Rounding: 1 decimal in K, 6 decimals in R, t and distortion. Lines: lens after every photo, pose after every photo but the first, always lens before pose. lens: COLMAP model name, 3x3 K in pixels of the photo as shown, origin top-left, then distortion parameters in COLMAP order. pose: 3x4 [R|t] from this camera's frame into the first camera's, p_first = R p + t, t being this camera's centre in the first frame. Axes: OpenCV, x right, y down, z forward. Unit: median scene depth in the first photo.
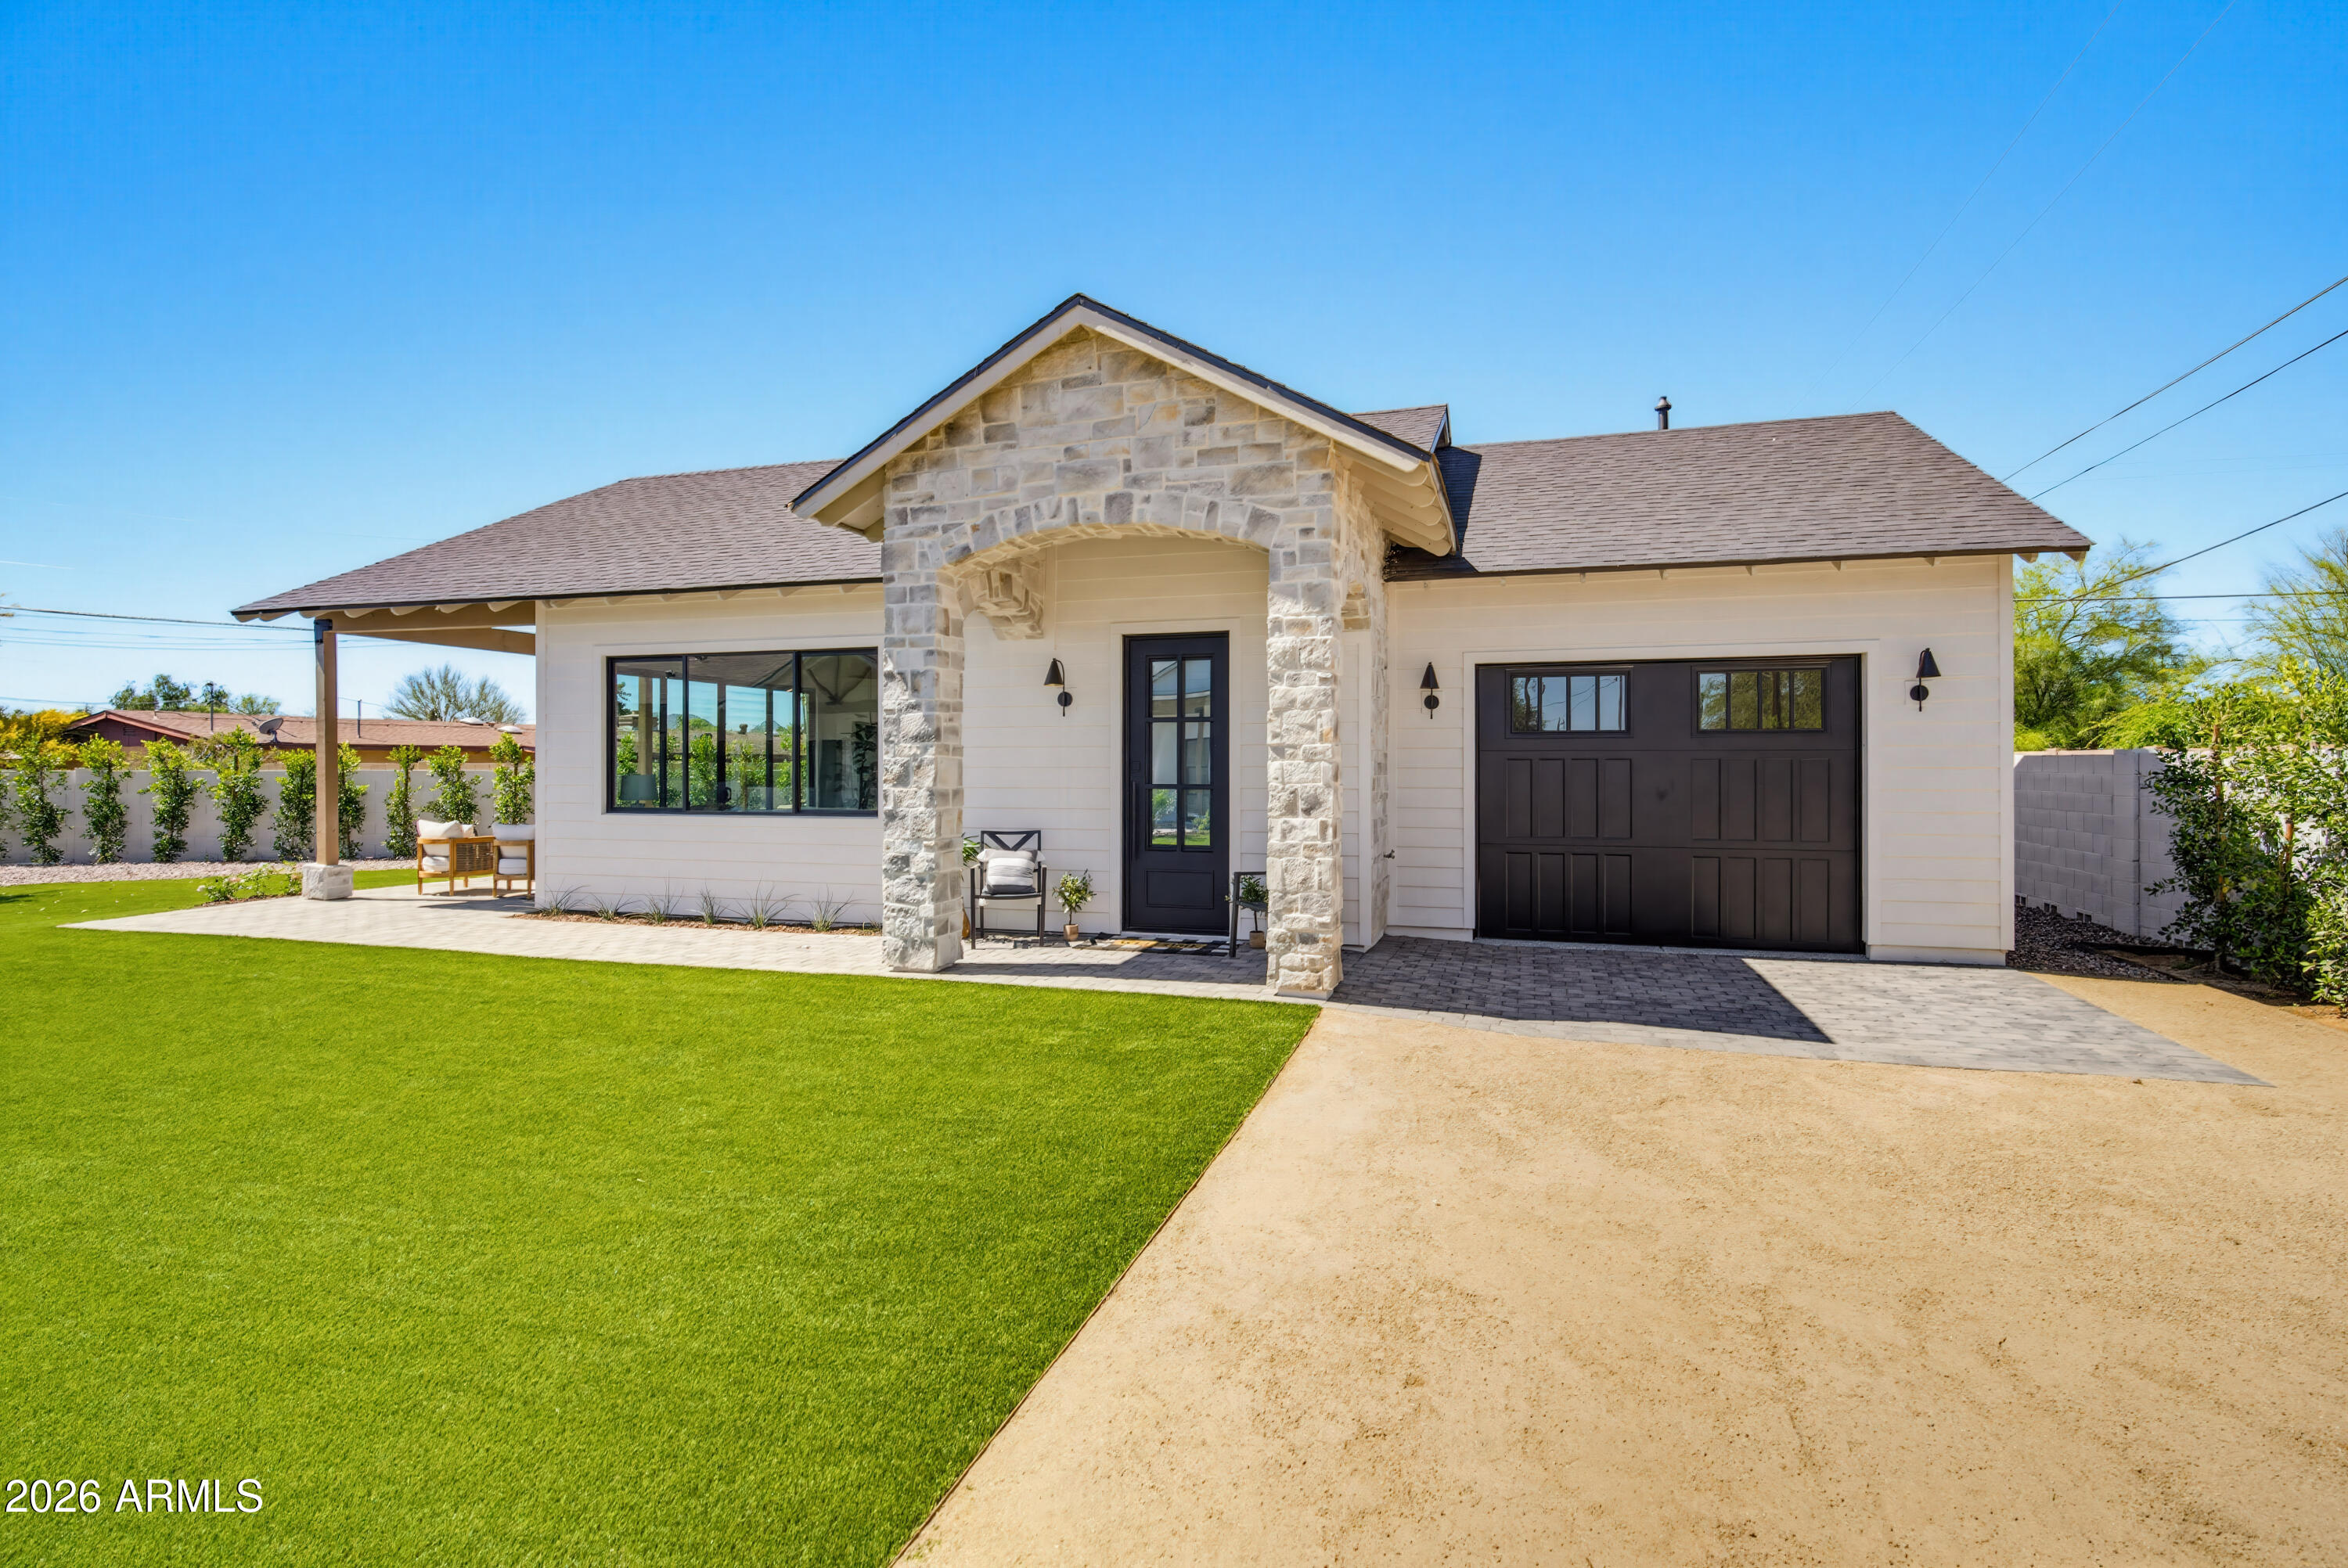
lens RADIAL K [[1140.7, 0, 1185.4], [0, 1140.7, 716.1], [0, 0, 1]] dist [-0.001805, 0.000079]
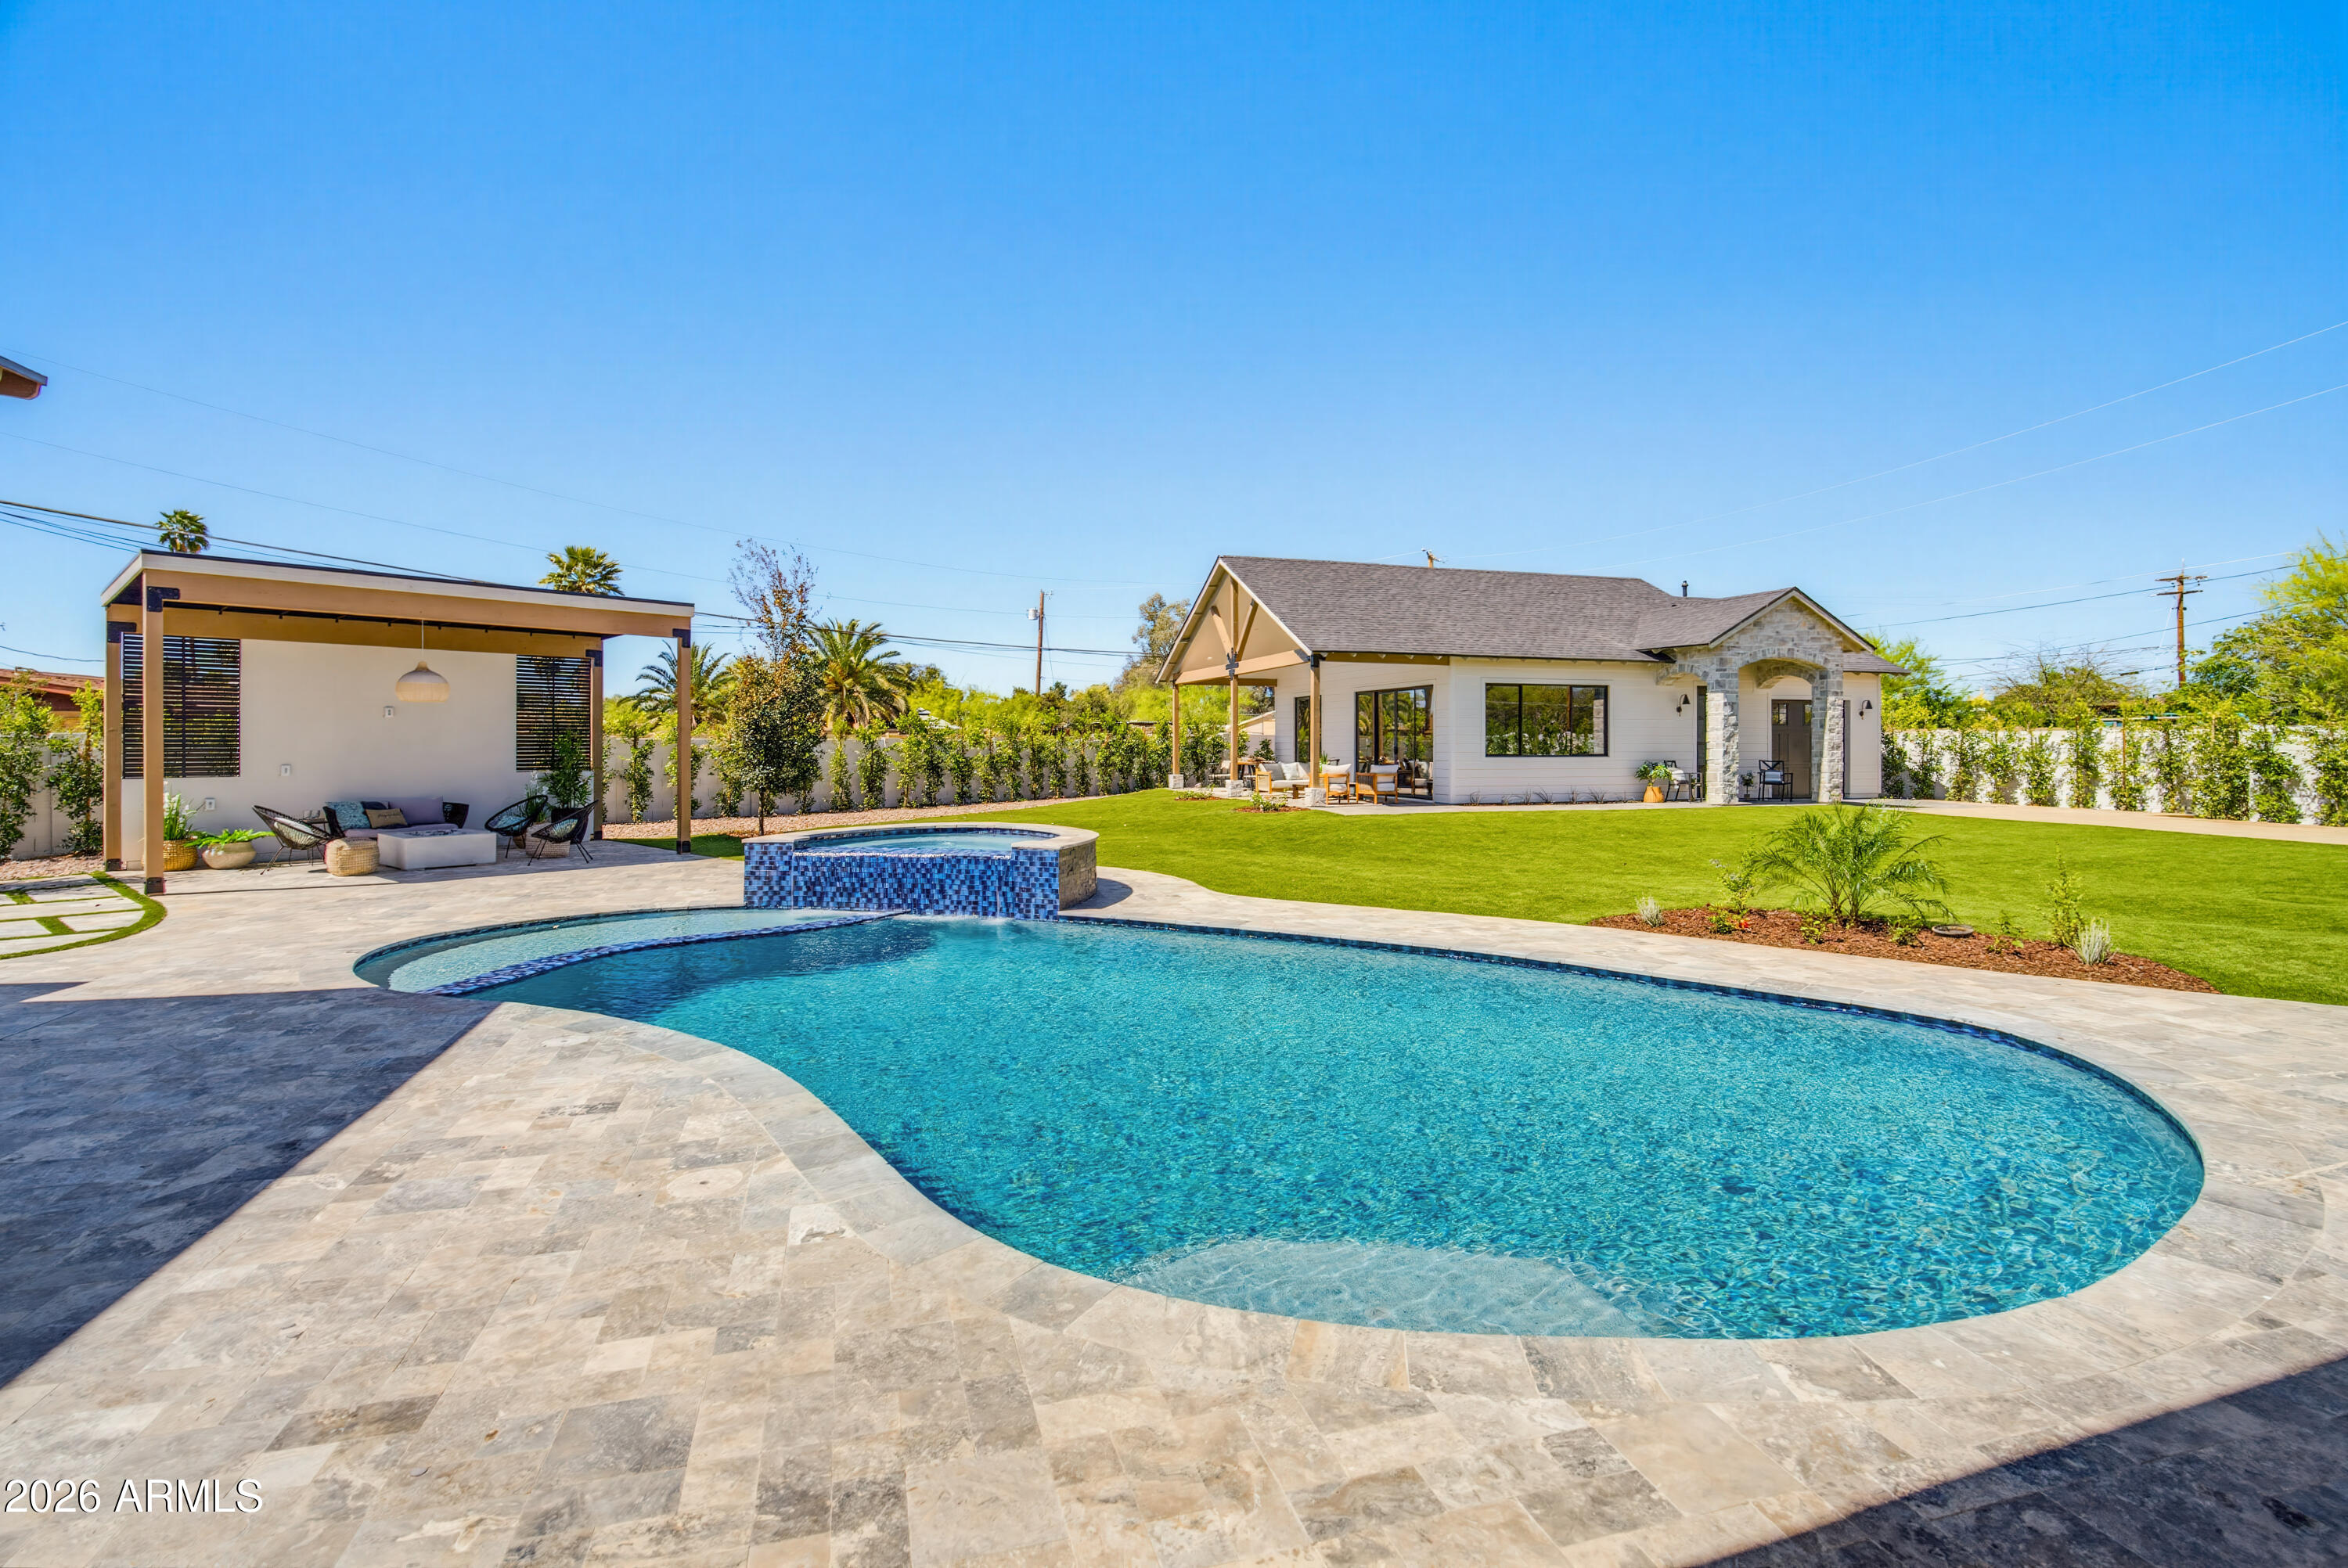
lens RADIAL K [[1105.4, 0, 1178.7], [0, 1105.4, 731.8], [0, 0, 1]] dist [-0.003928, 0.000137]
pose [[0.842069, 0.006006, 0.539336, -2.480911], [-0.021737, 0.999504, 0.022808, 0.001788], [-0.538932, -0.030930, 0.841781, -0.523571]]
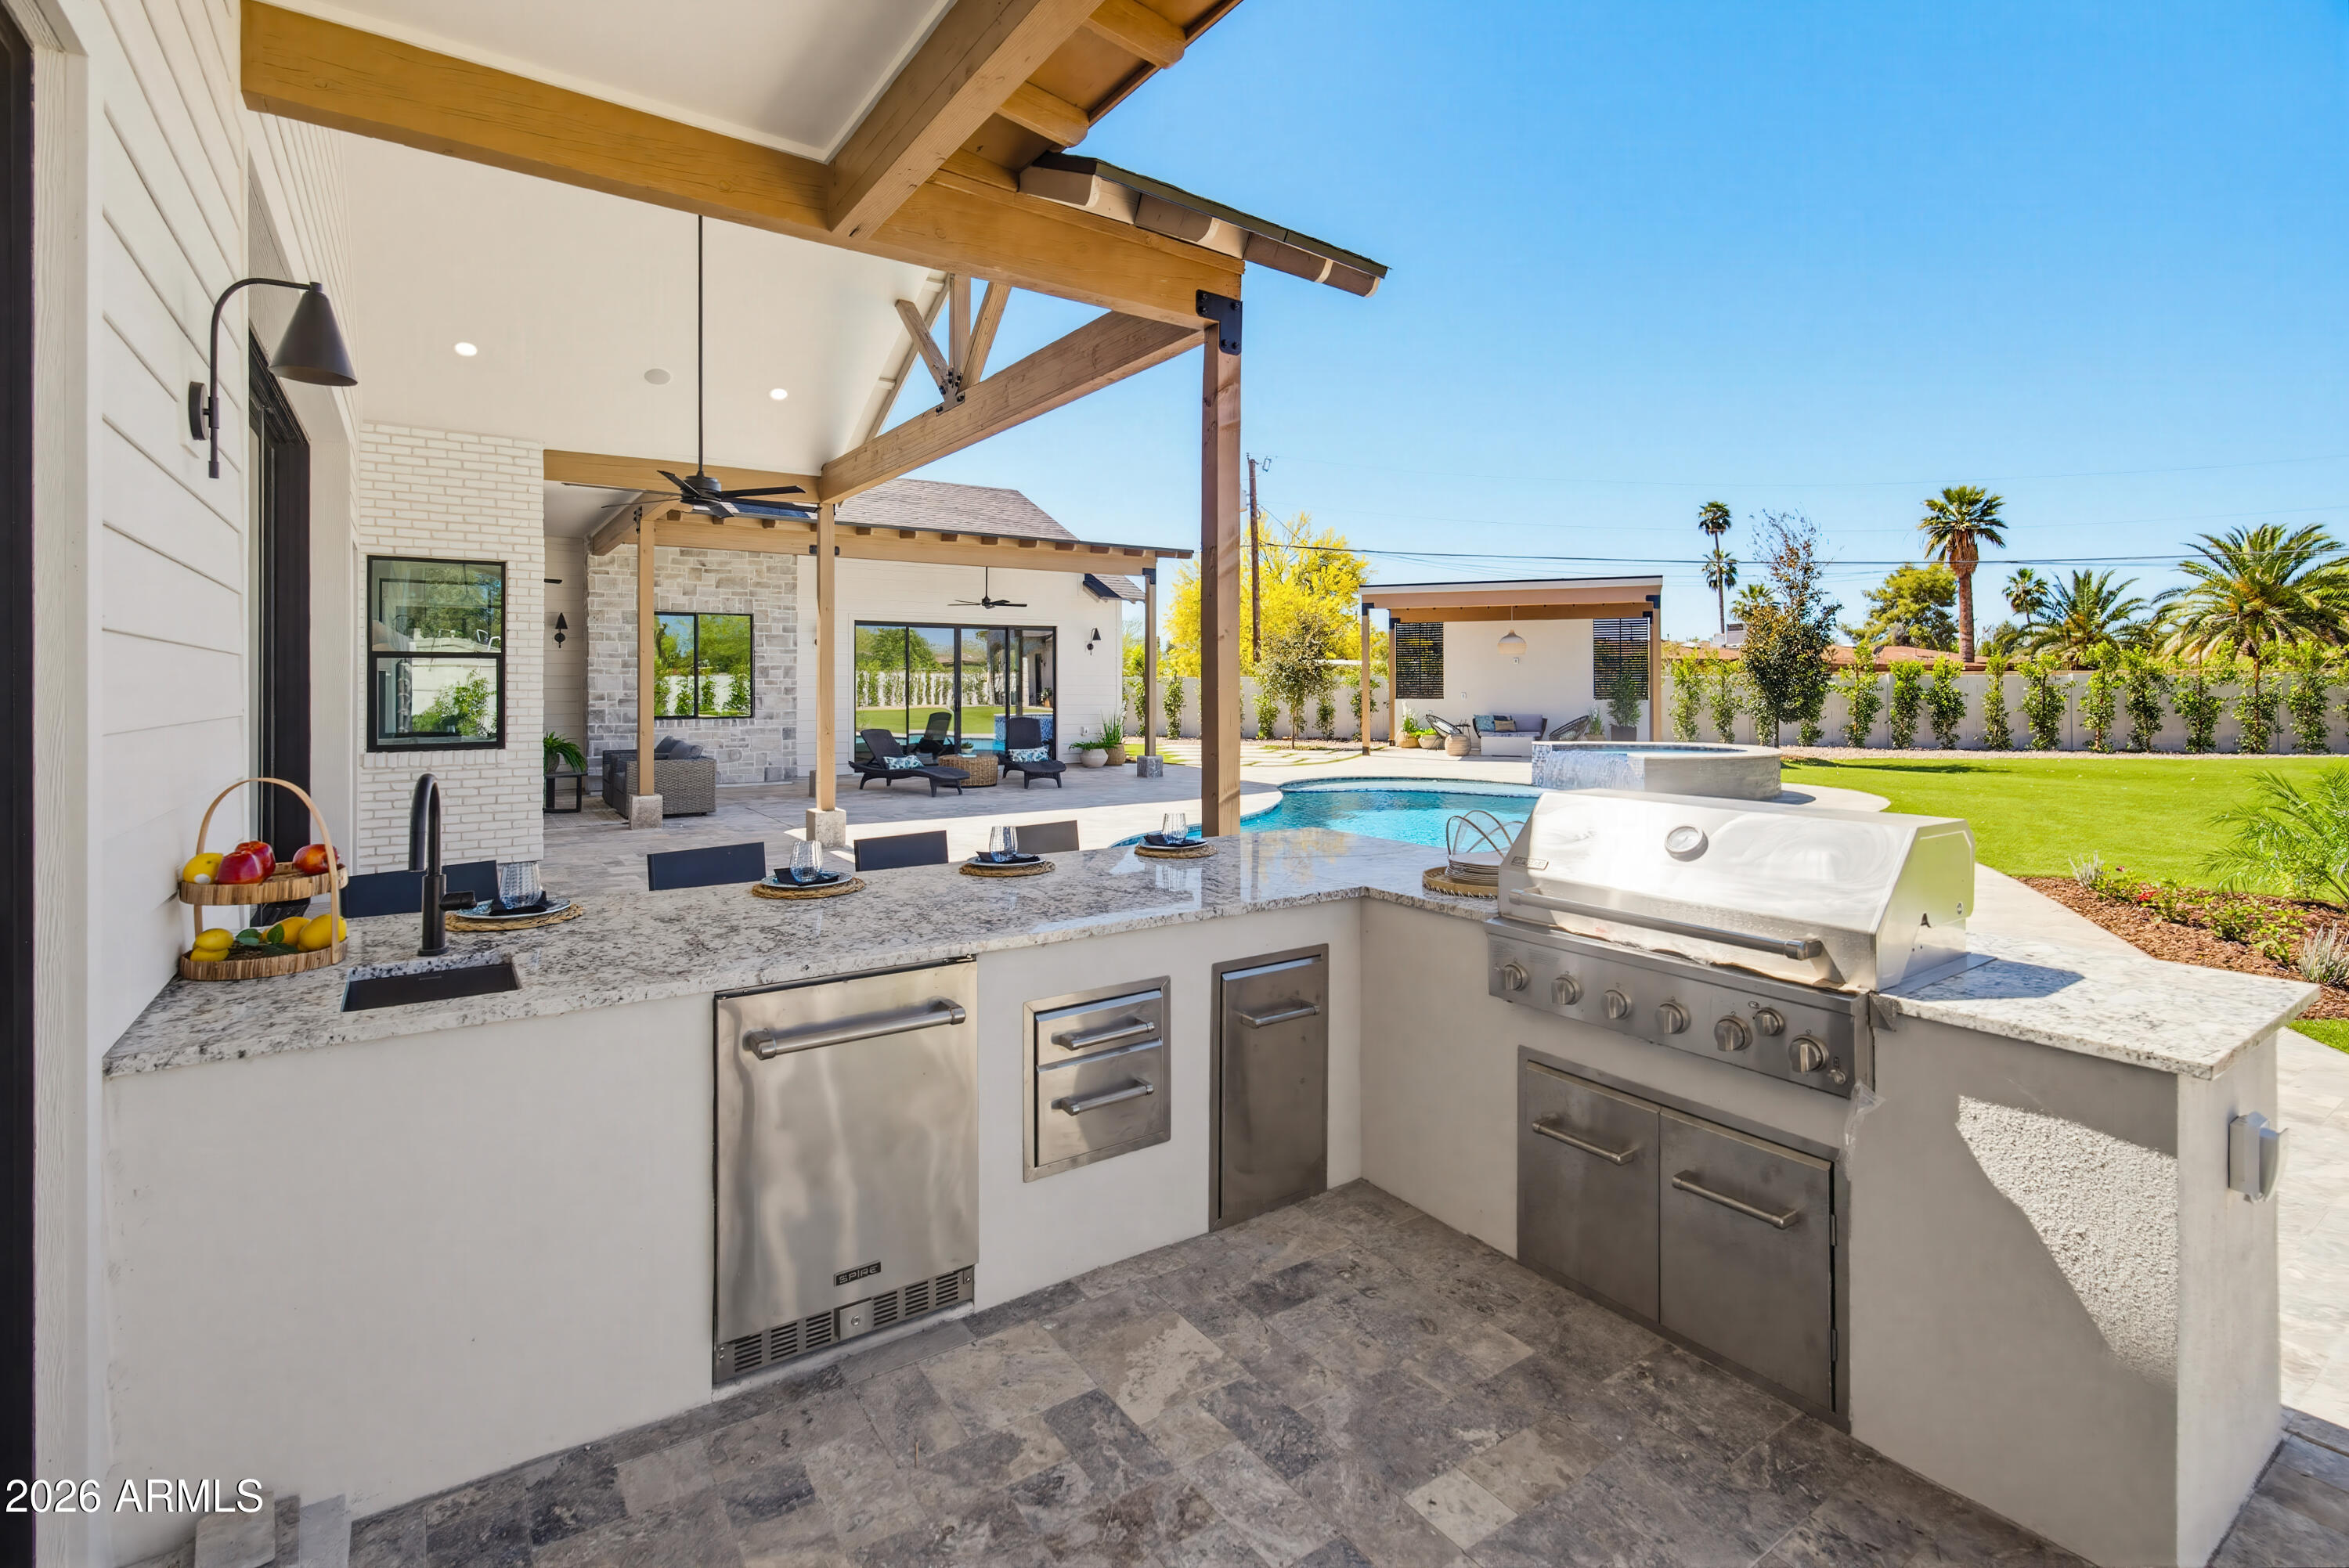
lens RADIAL K [[1083.3, 0, 1165.4], [0, 1083.3, 683.7], [0, 0, 1]] dist [0.000010, 0.001119]
pose [[0.773177, -0.000222, -0.634190, -1.572522], [0.026189, 0.999158, 0.031580, -0.014466], [0.633650, -0.041026, 0.772532, -1.060303]]
